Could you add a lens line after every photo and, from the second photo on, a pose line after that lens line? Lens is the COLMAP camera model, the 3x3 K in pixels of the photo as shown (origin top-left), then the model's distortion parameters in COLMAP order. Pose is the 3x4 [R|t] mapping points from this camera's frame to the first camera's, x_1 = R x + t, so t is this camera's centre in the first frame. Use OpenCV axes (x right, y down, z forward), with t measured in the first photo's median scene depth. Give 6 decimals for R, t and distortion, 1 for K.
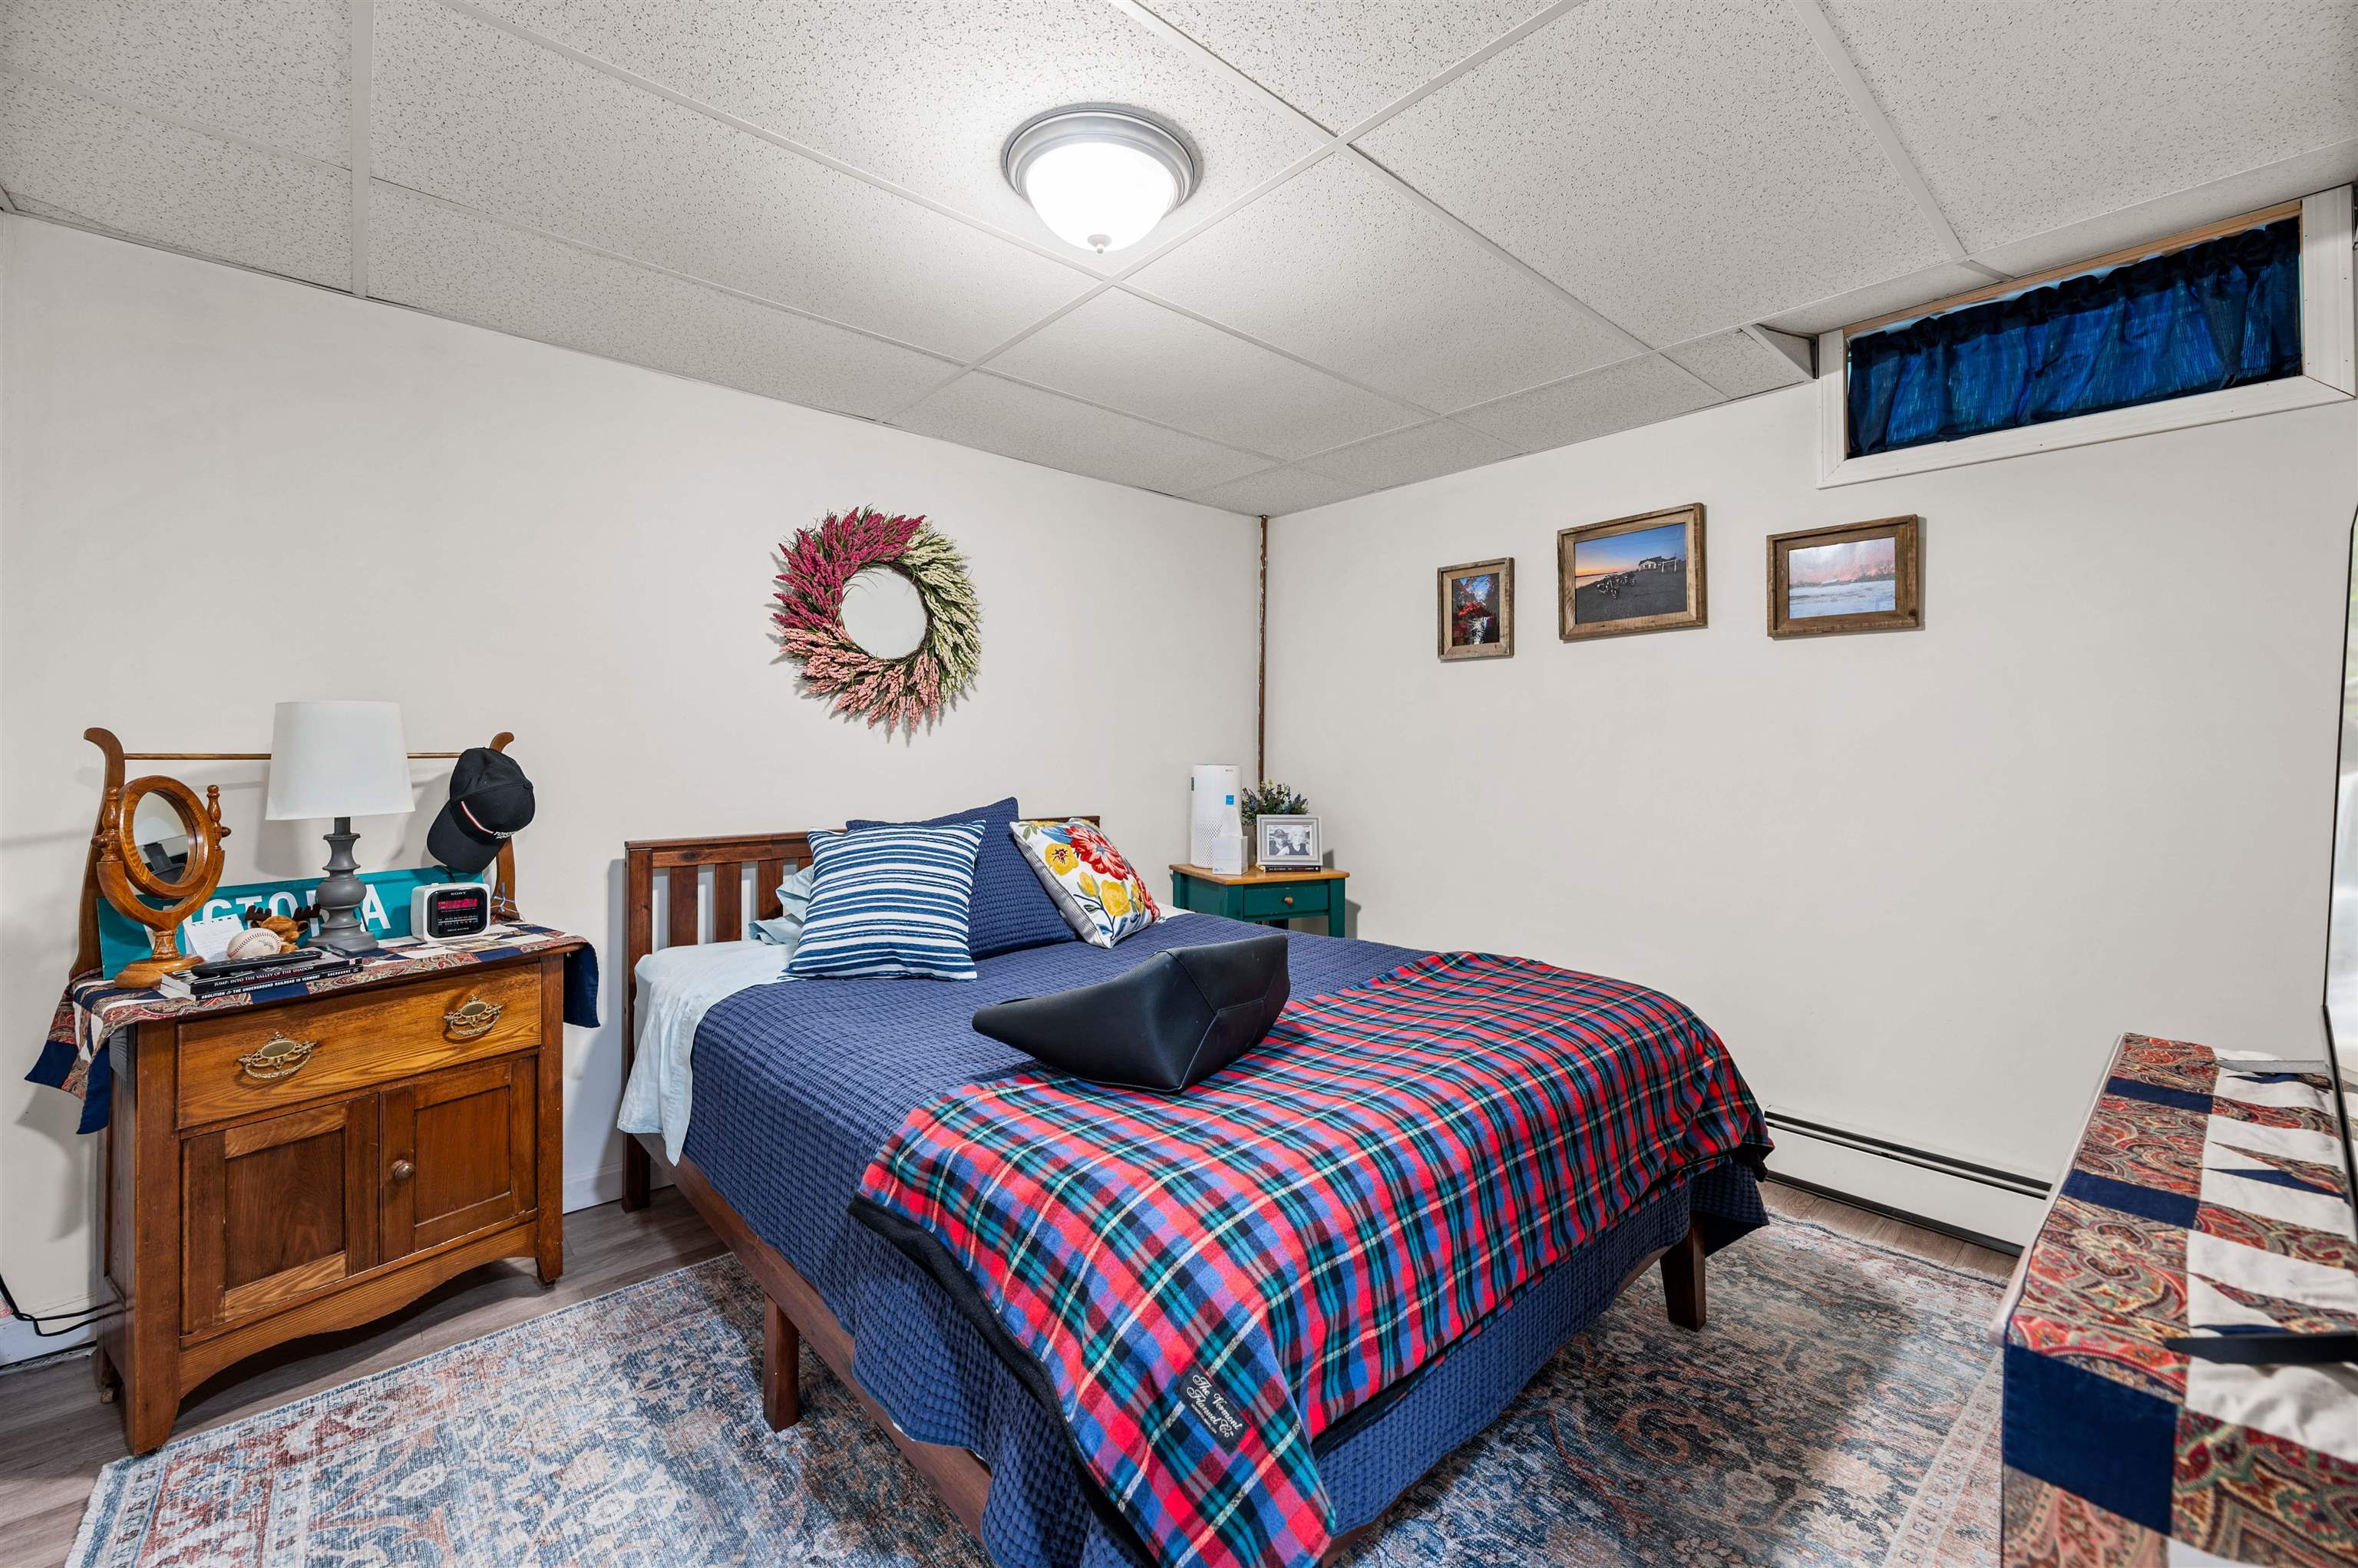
lens RADIAL K [[946.6, 0, 1176.6], [0, 946.6, 750.6], [0, 0, 1]] dist [0.002390, 0.000315]
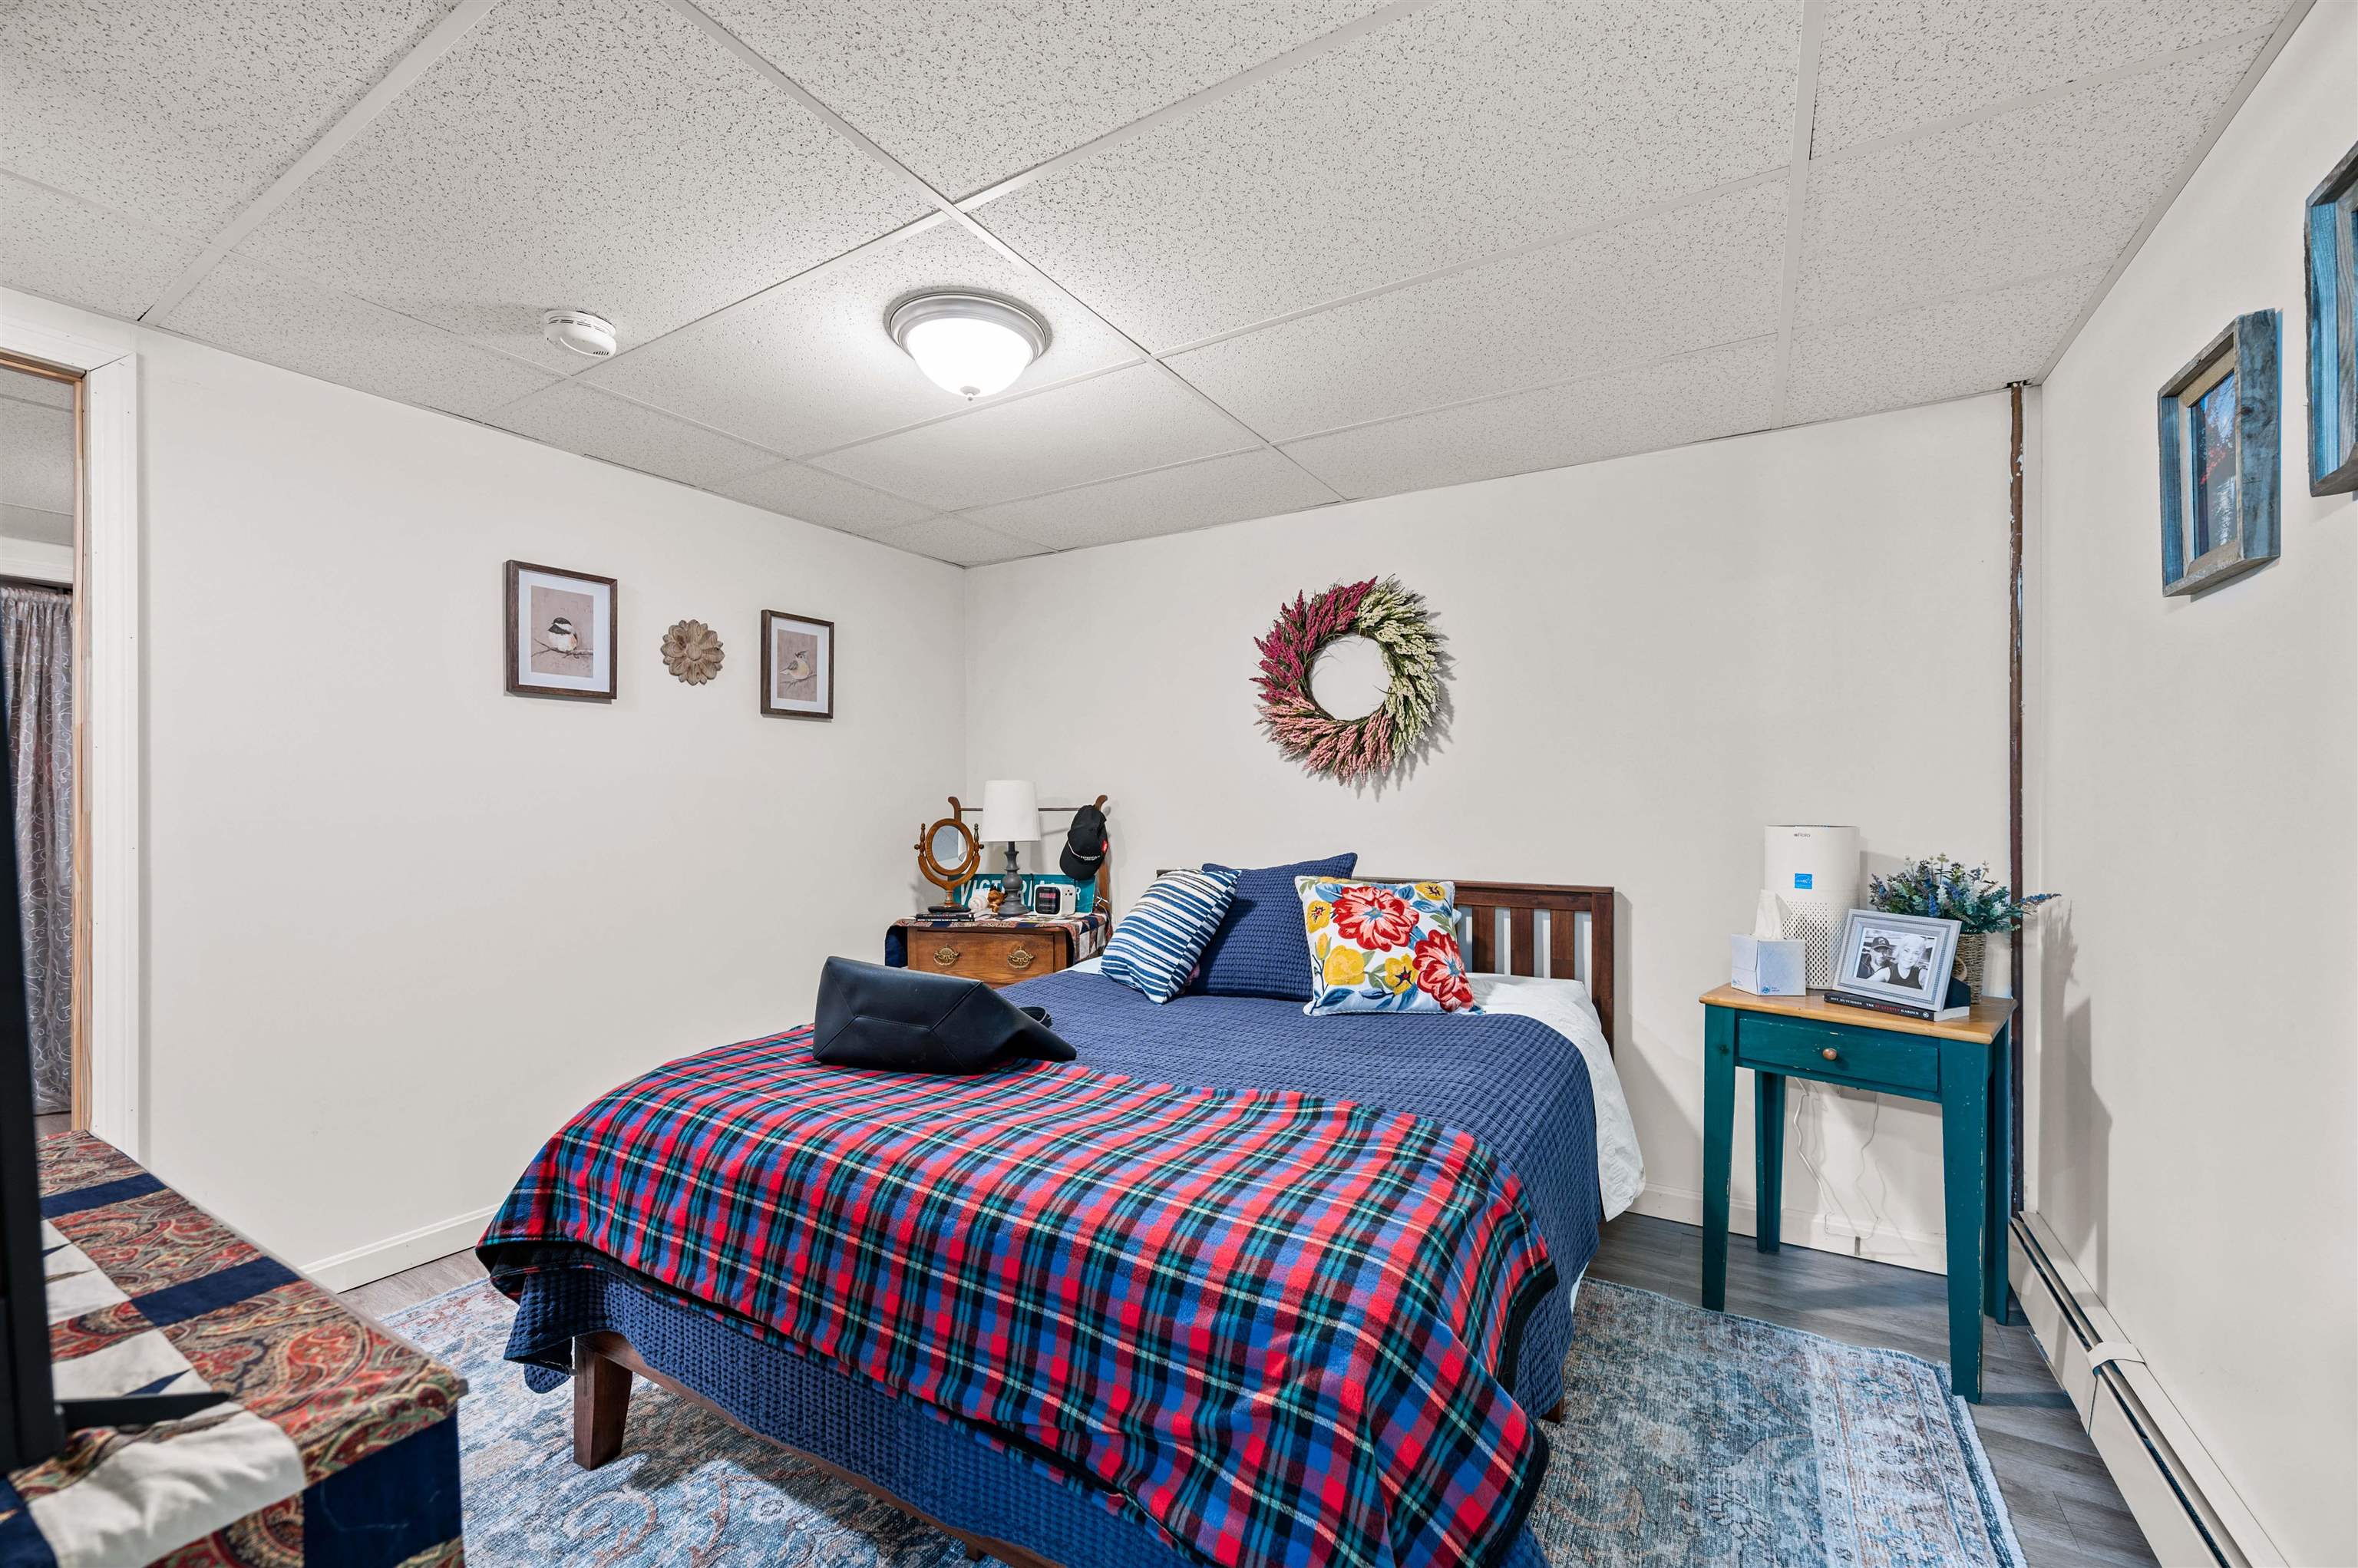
lens RADIAL K [[938.6, 0, 1185.7], [0, 938.6, 818.3], [0, 0, 1]] dist [-0.000955, -0.000344]
pose [[0.303258, 0.010365, -0.952852, 0.745360], [0.002598, 0.999928, 0.011704, 0.001597], [0.952905, -0.006025, 0.303209, 0.575086]]
